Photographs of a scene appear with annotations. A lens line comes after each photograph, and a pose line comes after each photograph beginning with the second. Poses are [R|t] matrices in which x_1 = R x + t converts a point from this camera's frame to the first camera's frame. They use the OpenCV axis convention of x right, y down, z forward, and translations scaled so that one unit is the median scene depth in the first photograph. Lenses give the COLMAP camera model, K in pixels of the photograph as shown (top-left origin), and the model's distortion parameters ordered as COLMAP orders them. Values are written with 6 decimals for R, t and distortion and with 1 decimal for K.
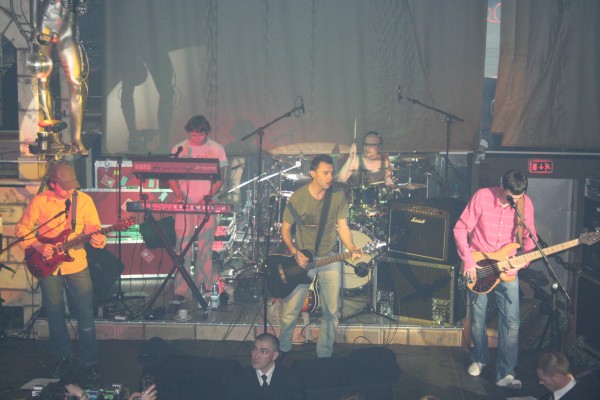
lens RADIAL K [[1330.0, 0, 301.6], [0, 1330.0, 196.8], [0, 0, 1]] dist [0.143183, 0.000000]
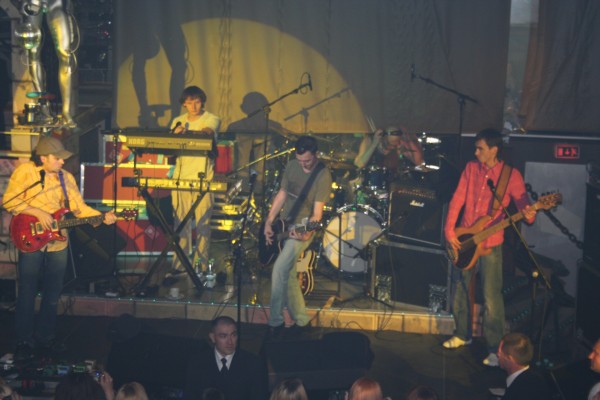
lens RADIAL K [[1380.0, 0, 302.4], [0, 1380.0, 196.4], [0, 0, 1]] dist [0.134339, 0.000000]
pose [[0.996757, 0.026233, -0.076080, 0.080206], [-0.025323, 0.999596, 0.012891, 0.001688], [0.076388, -0.010923, 0.997018, -0.006219]]
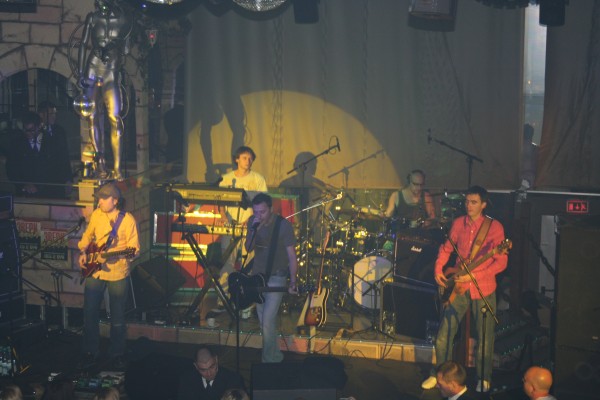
lens RADIAL K [[1205.8, 0, 300.5], [0, 1205.8, 204.4], [0, 0, 1]] dist [0.060584, 0.000000]
pose [[0.974529, 0.031315, -0.222065, 0.214697], [-0.036939, 0.999092, -0.021217, 0.005485], [0.221199, 0.028880, 0.974801, -0.002557]]
